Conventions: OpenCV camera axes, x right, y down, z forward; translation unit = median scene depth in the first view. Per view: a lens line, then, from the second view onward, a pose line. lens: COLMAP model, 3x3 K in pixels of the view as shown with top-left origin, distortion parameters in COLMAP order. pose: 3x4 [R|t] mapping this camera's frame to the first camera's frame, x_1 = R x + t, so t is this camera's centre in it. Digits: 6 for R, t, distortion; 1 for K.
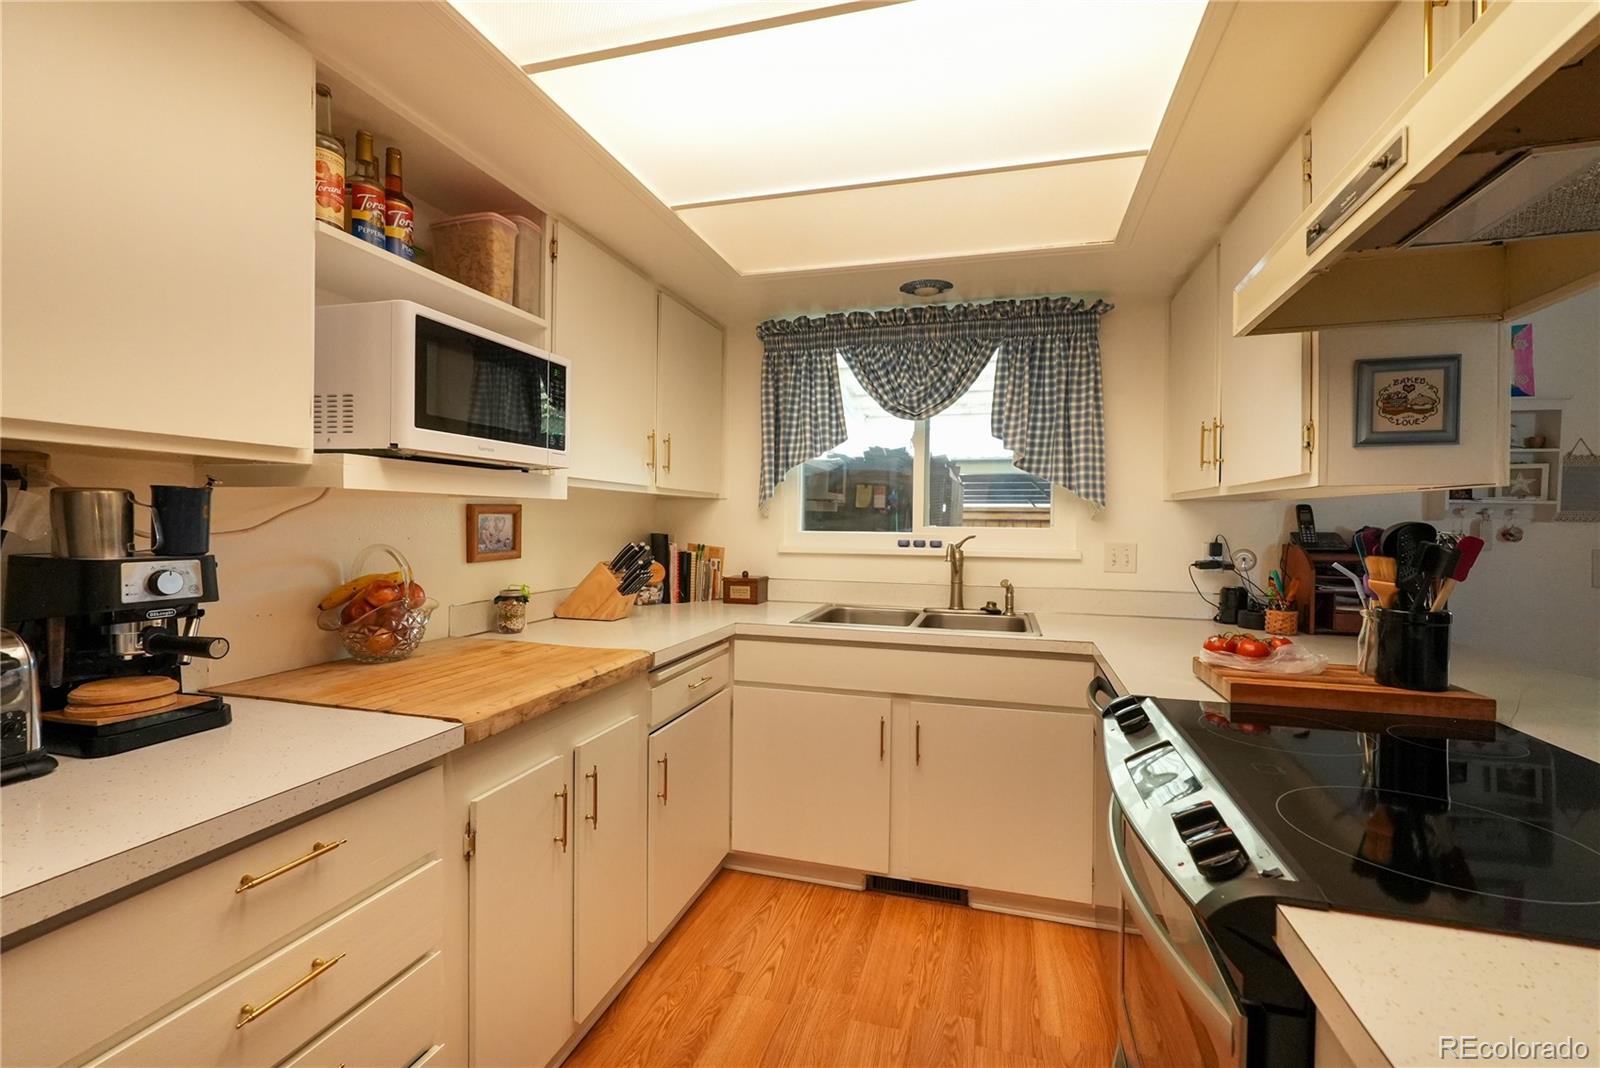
lens RADIAL K [[704.2, 0, 803.1], [0, 704.2, 530.4], [0, 0, 1]] dist [0.000119, -0.000331]
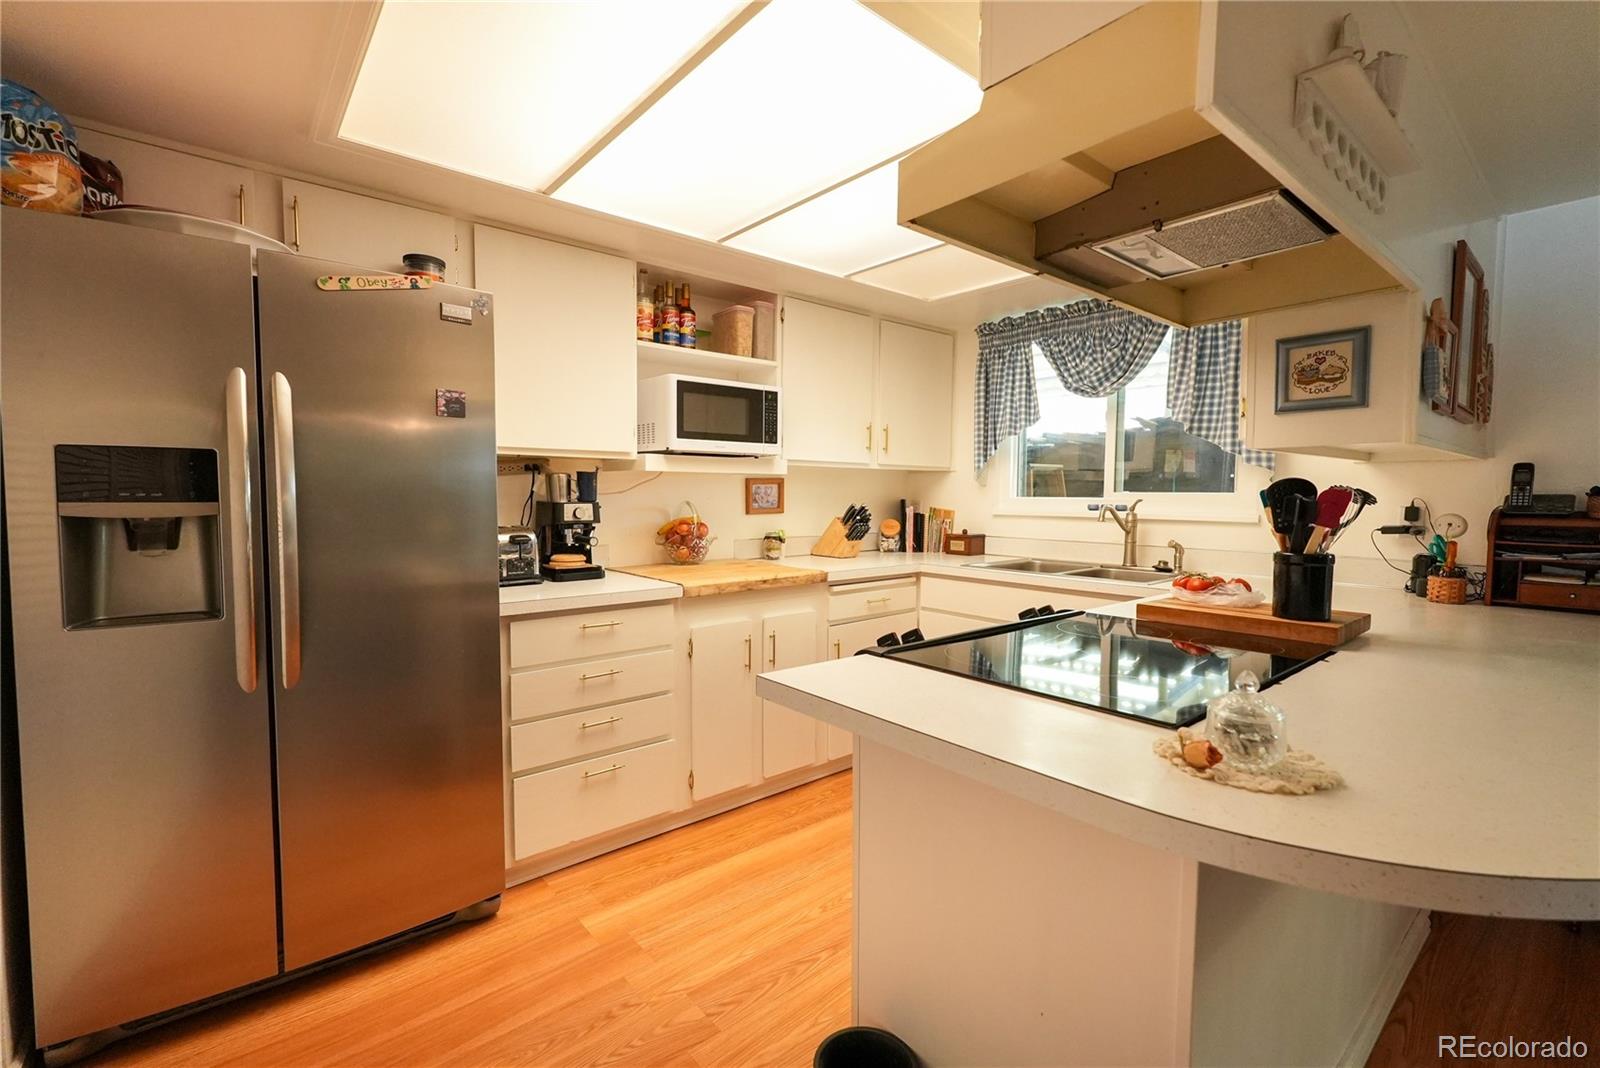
lens RADIAL K [[704.2, 0, 799.7], [0, 704.2, 531.3], [0, 0, 1]] dist [0.000119, -0.000331]
pose [[0.829890, 0.024334, -0.557396, 0.589456], [-0.004138, 0.999289, 0.037464, 0.025812], [0.557912, -0.028784, 0.829401, -0.310905]]
